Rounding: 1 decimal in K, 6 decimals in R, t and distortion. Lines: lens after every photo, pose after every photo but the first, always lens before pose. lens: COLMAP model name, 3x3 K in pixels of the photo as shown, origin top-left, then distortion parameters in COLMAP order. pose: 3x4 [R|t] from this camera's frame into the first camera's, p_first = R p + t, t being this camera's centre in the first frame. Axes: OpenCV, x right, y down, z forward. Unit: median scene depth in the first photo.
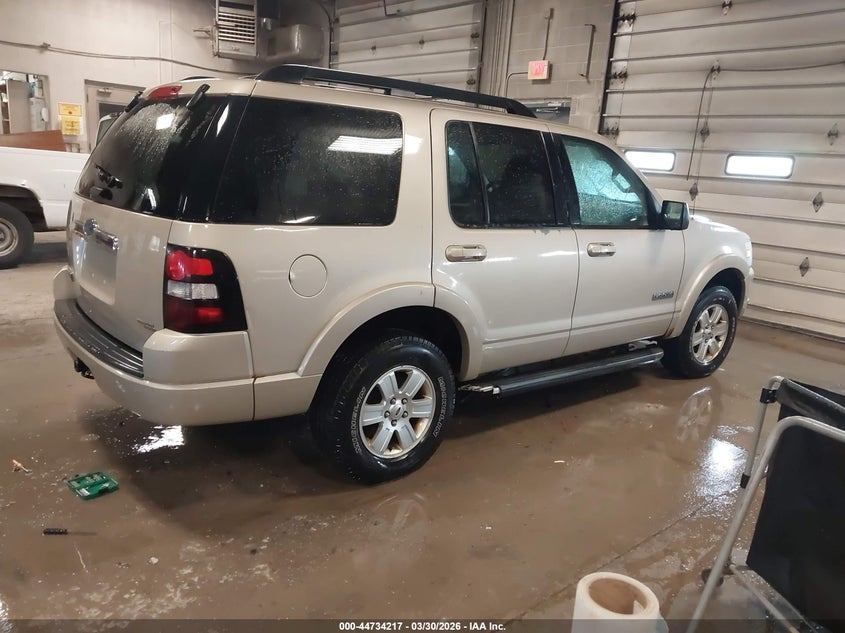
lens RADIAL K [[654.7, 0, 422.5], [0, 654.7, 316.5], [0, 0, 1]] dist [0.061277, -0.002352]
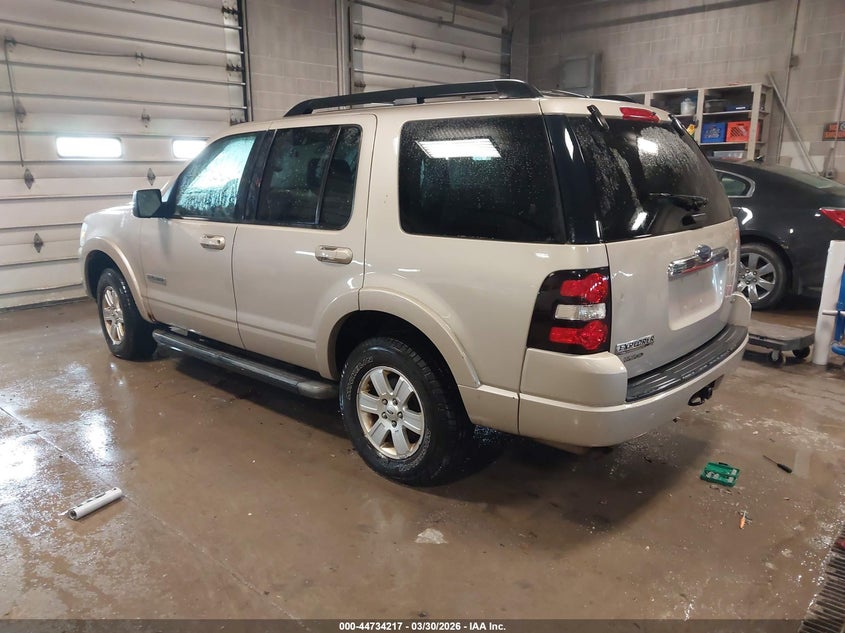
lens RADIAL K [[638.6, 0, 422.5], [0, 638.6, 316.5], [0, 0, 1]] dist [0.045770, -0.001598]
pose [[-0.115501, -0.306926, 0.944699, -0.898492], [0.240038, 0.914252, 0.326382, -0.296797], [-0.963868, 0.264461, -0.031923, 0.947487]]
